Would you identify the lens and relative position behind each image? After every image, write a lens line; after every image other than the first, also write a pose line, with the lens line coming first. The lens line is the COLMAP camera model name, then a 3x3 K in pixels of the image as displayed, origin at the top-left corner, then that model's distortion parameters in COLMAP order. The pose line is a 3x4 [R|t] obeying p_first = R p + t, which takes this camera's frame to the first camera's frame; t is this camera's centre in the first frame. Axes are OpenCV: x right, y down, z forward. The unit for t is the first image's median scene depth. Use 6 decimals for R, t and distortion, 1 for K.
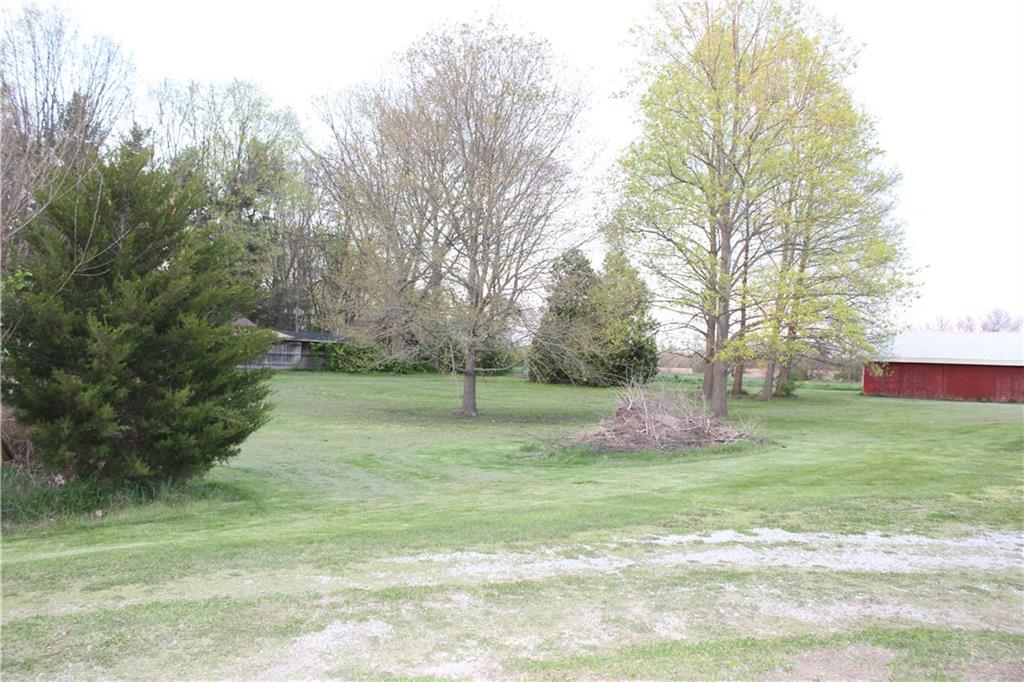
lens RADIAL K [[869.9, 0, 513.8], [0, 869.9, 341.1], [0, 0, 1]] dist [-0.165374, 0.115833]
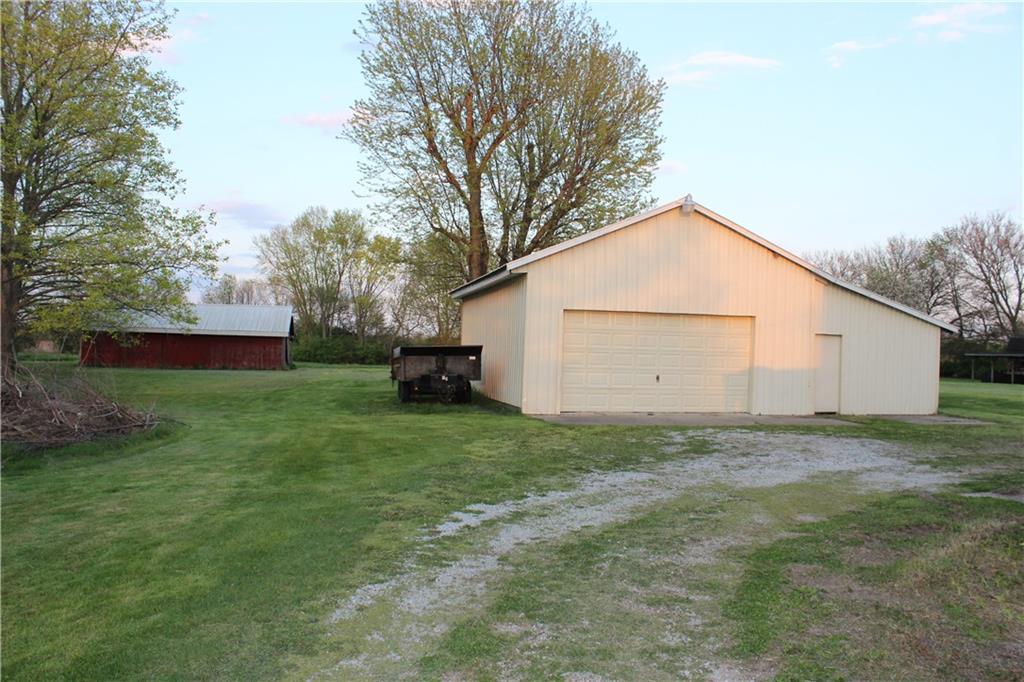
lens RADIAL K [[869.9, 0, 511.9], [0, 869.9, 340.5], [0, 0, 1]] dist [-0.165374, 0.115833]
pose [[0.545147, -0.012987, 0.838240, -0.179911], [-0.022117, 0.999309, 0.029866, -0.006237], [-0.838049, -0.034820, 0.544483, 0.116109]]
